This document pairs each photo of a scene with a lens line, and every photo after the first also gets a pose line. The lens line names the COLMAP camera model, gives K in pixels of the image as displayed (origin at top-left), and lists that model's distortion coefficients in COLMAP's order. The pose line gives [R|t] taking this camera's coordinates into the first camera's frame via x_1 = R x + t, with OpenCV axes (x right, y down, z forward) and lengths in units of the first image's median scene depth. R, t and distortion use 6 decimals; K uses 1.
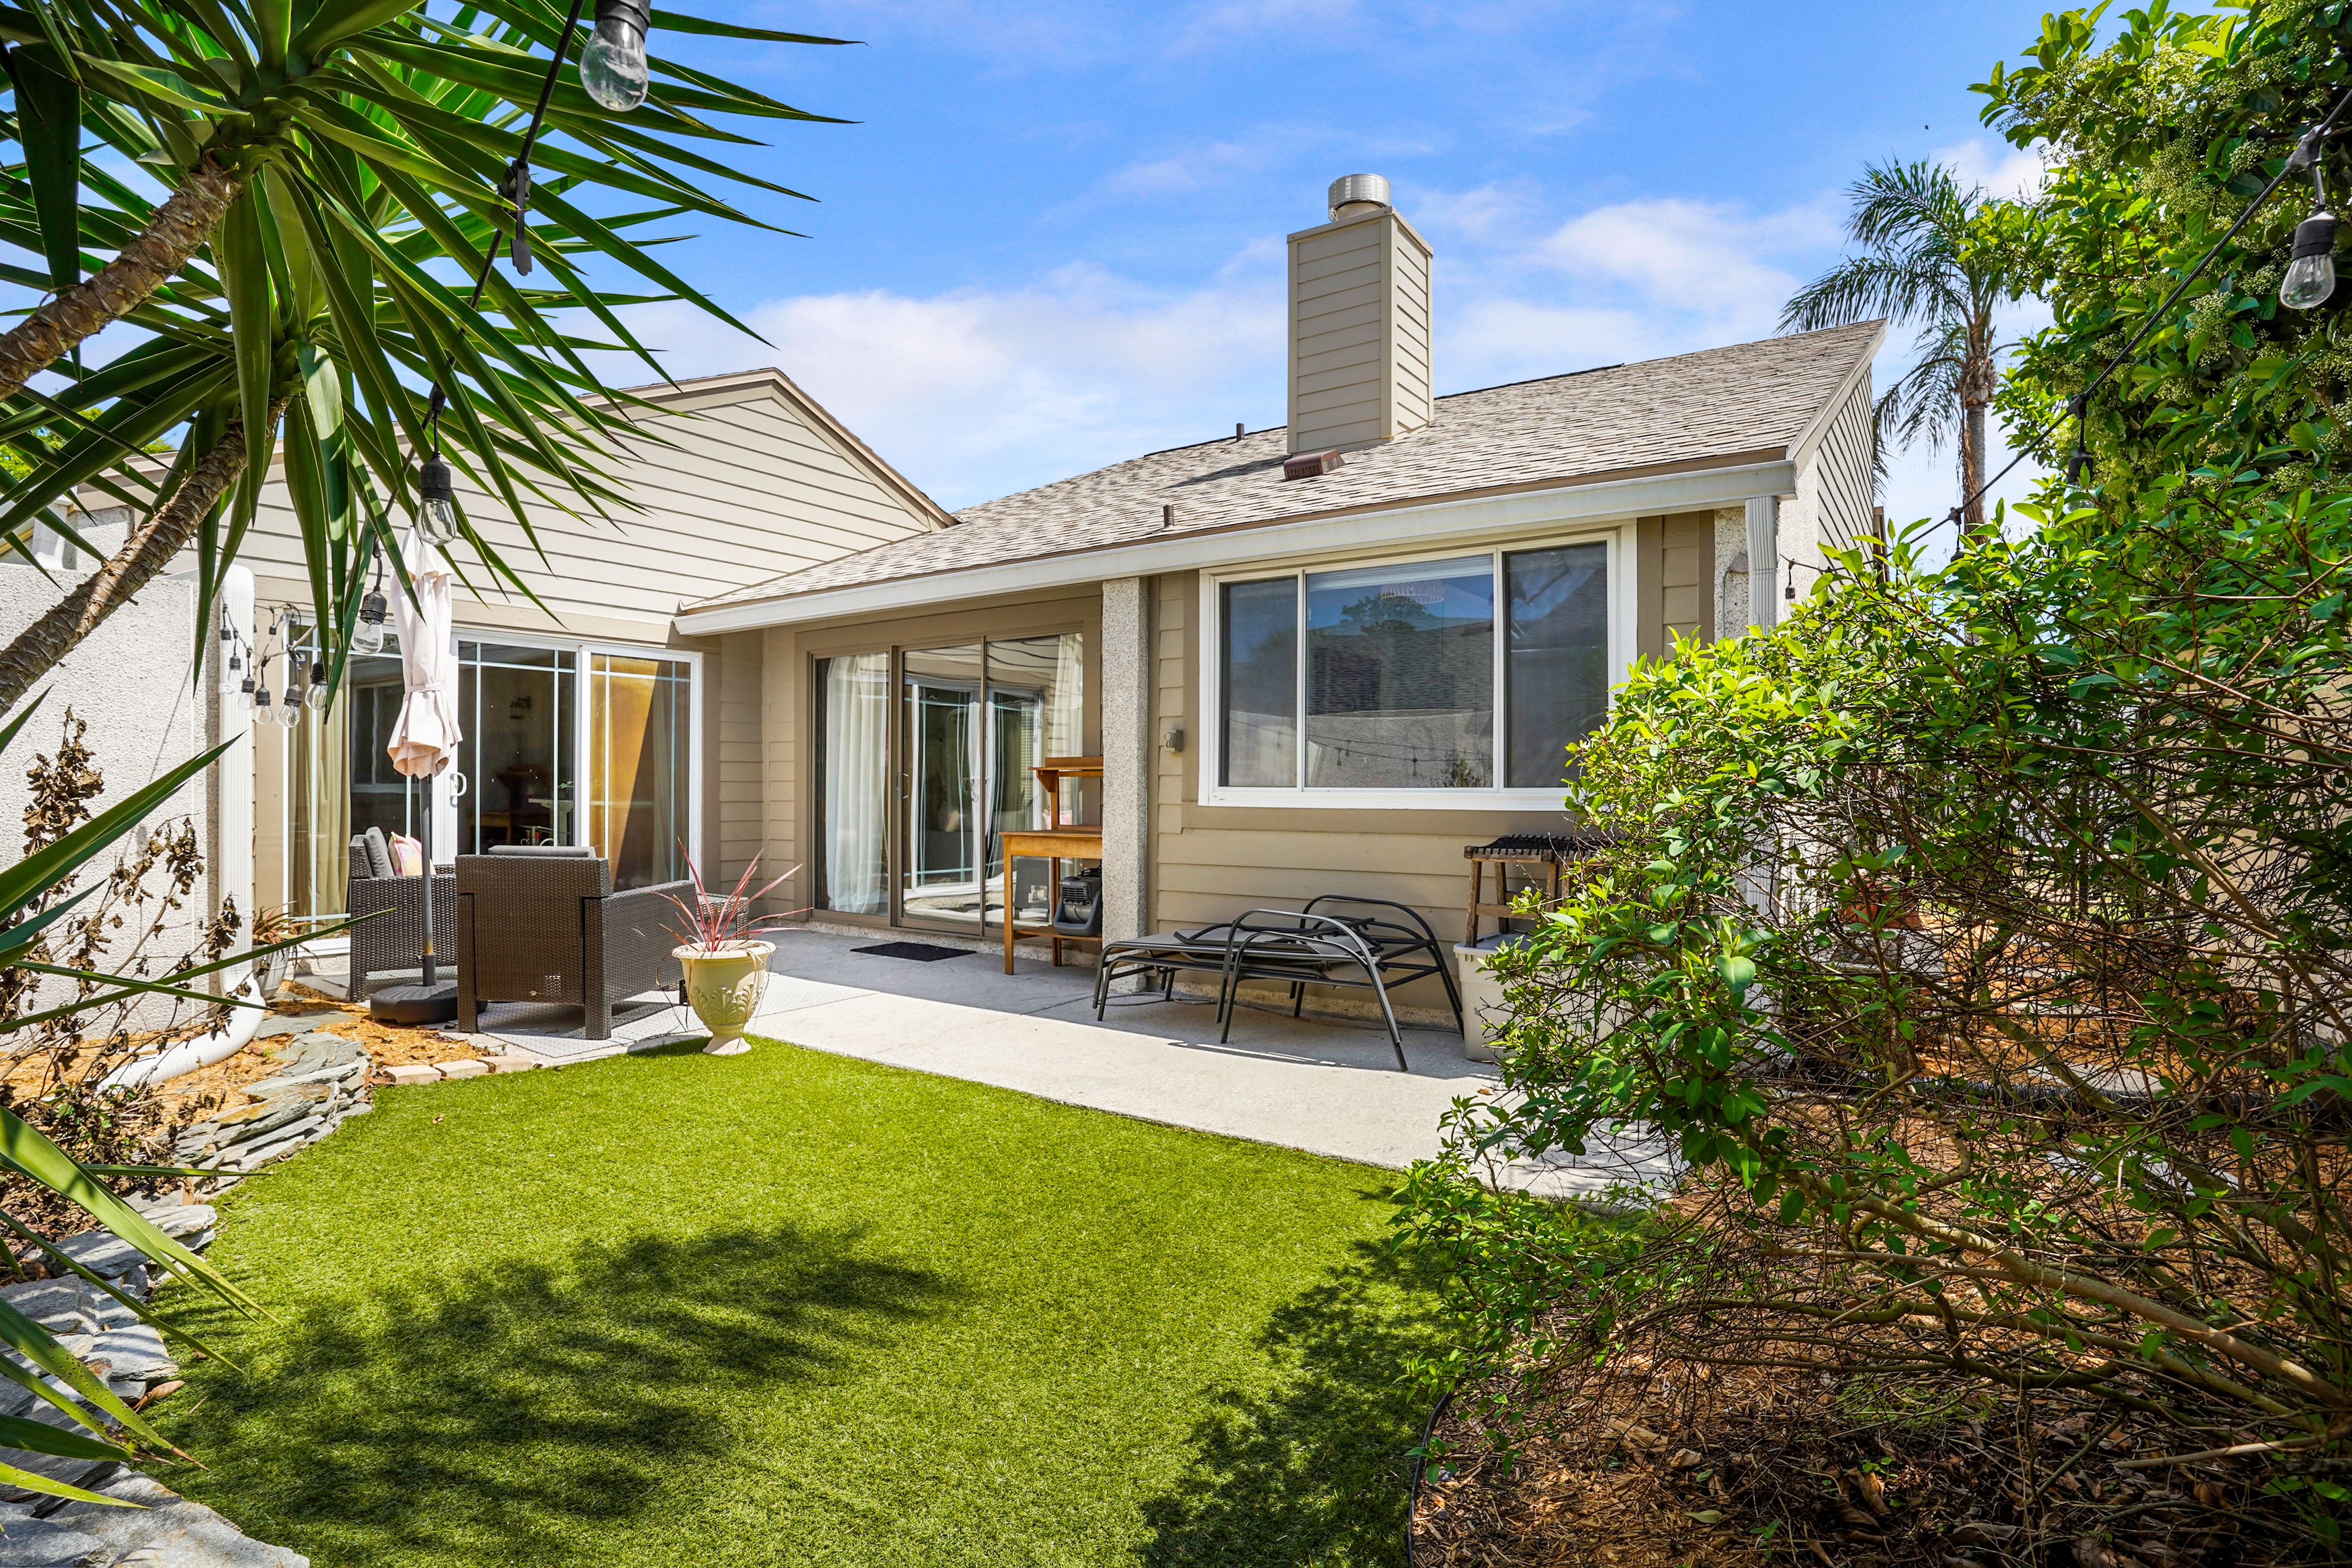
lens RADIAL K [[1213.6, 0, 1162.1], [0, 1213.6, 785.8], [0, 0, 1]] dist [-0.051027, 0.009473]
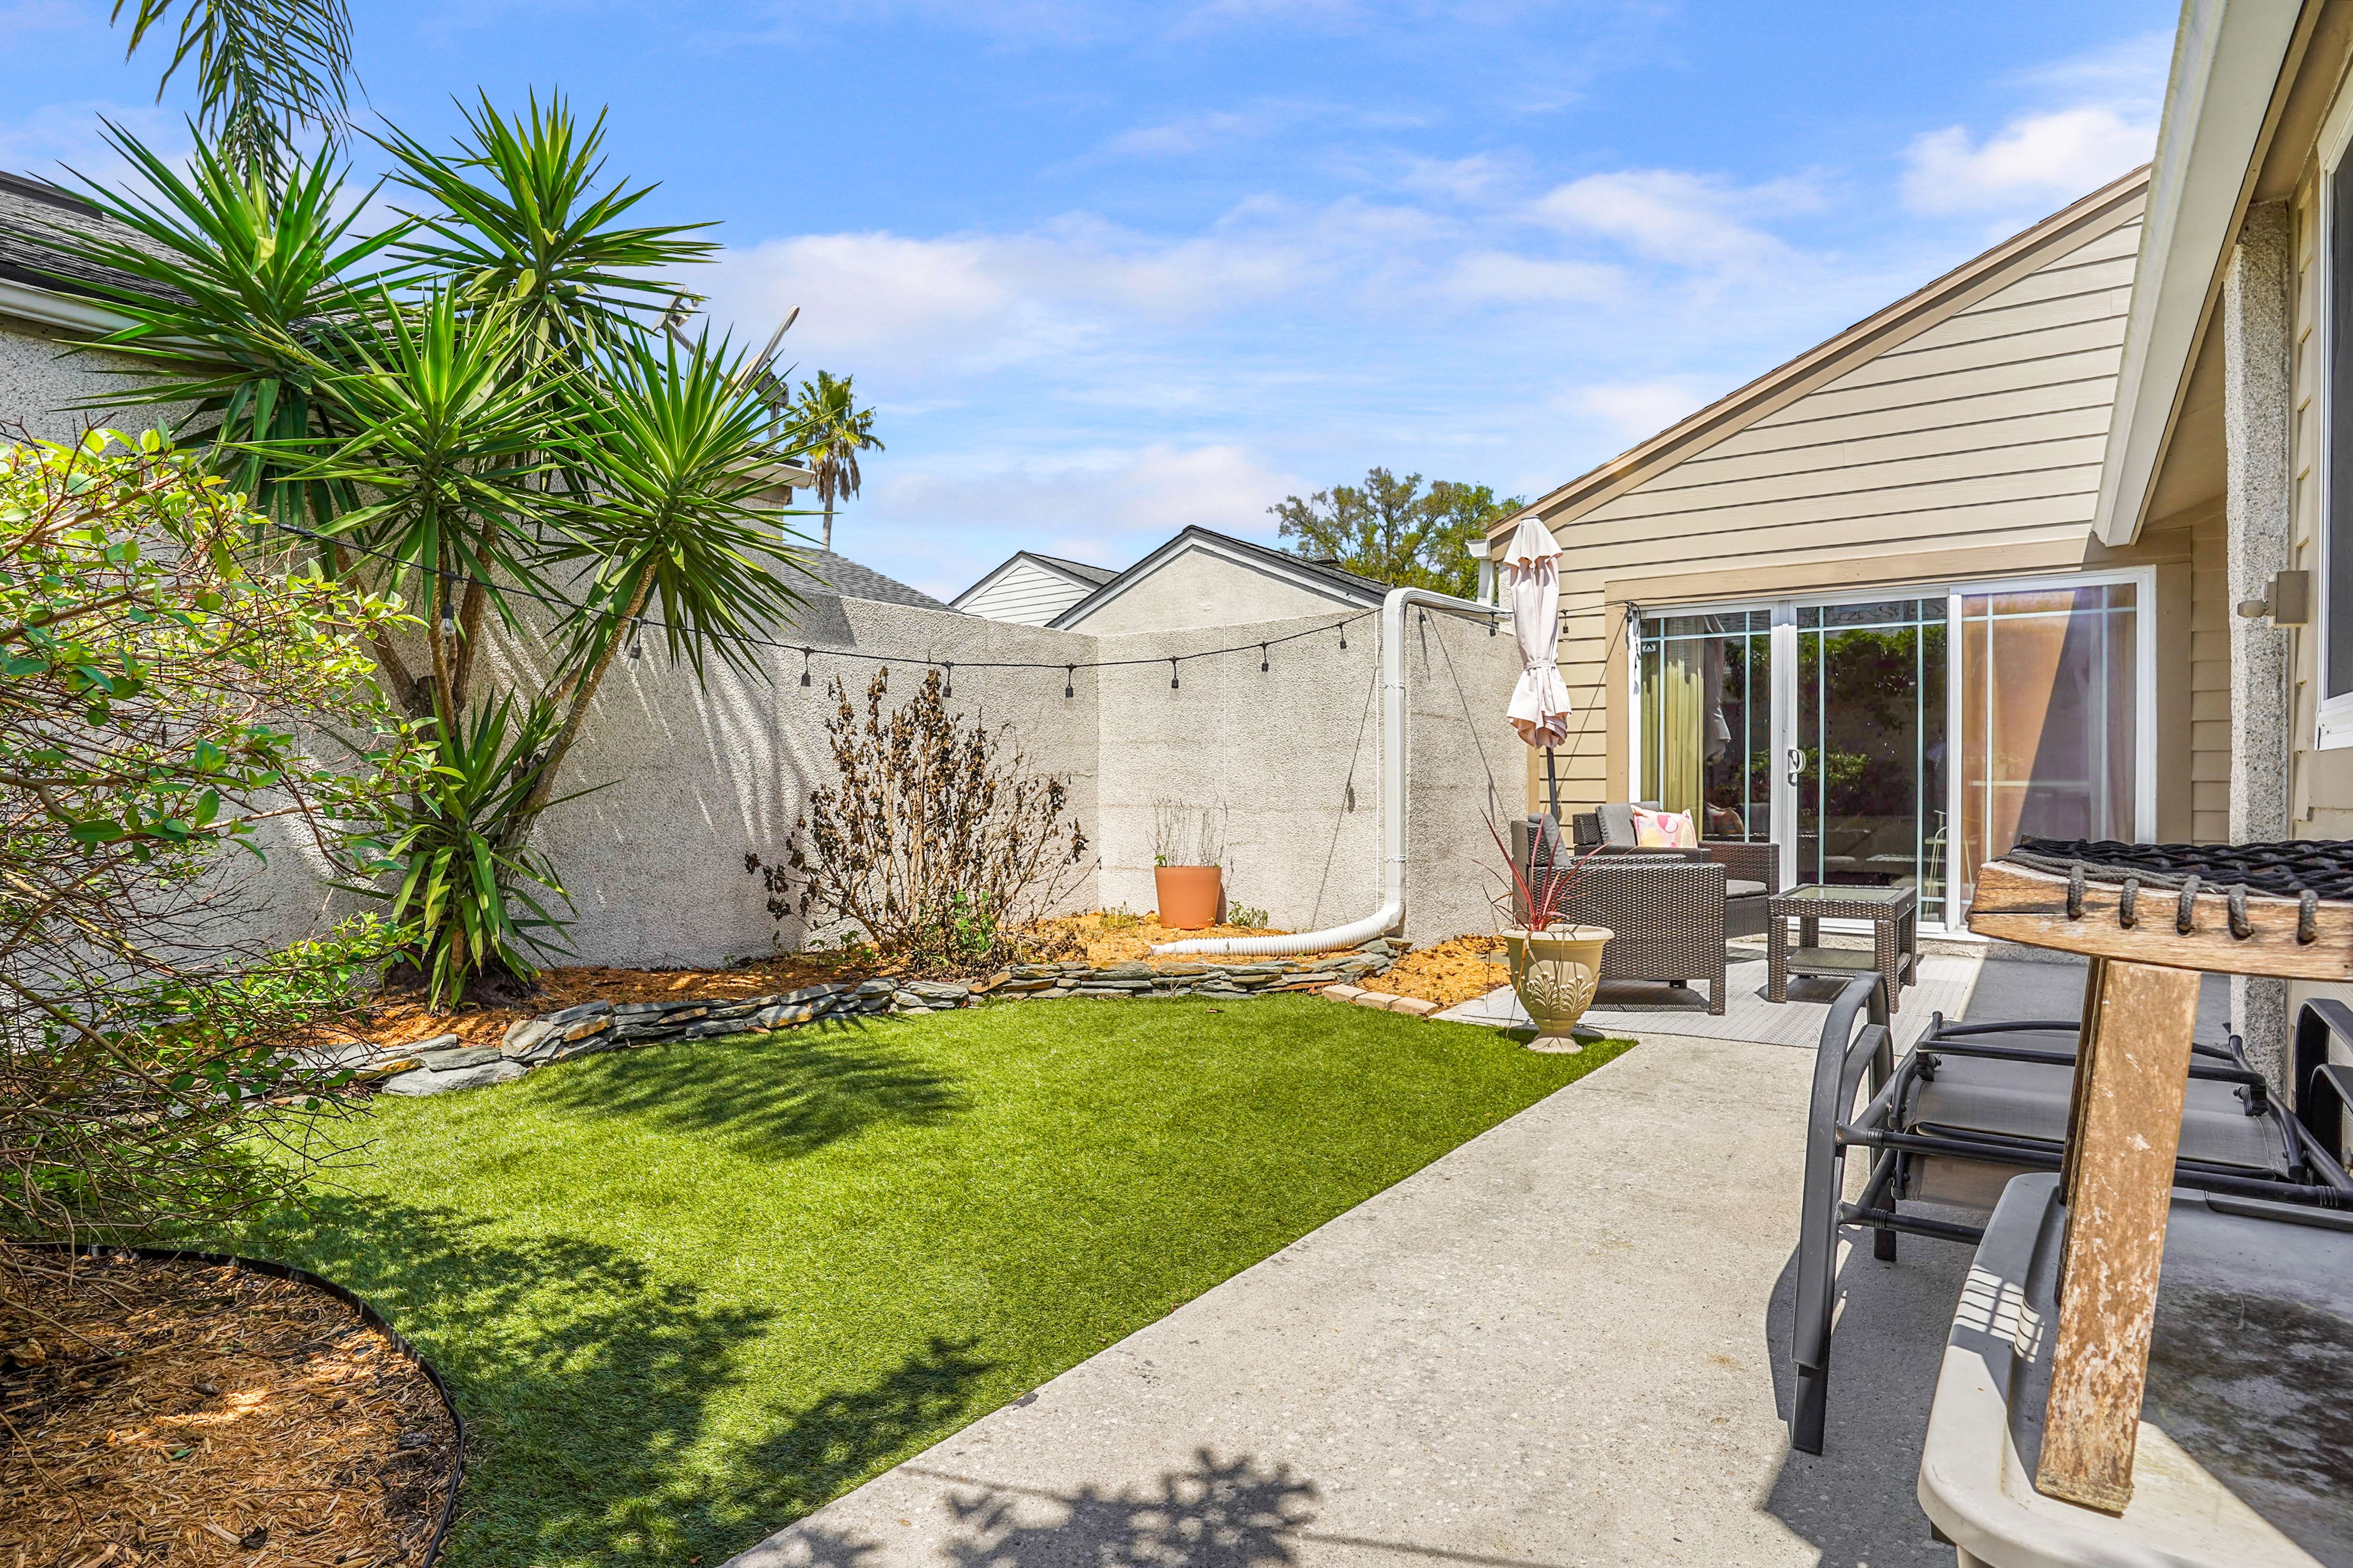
lens RADIAL K [[1214.0, 0, 1162.6], [0, 1214.0, 791.9], [0, 0, 1]] dist [-0.051027, 0.009473]
pose [[-0.058734, -0.000148, -0.998274, 0.982833], [0.001160, 0.999999, -0.000216, 0.058545], [0.998273, -0.001171, -0.058734, 1.418091]]
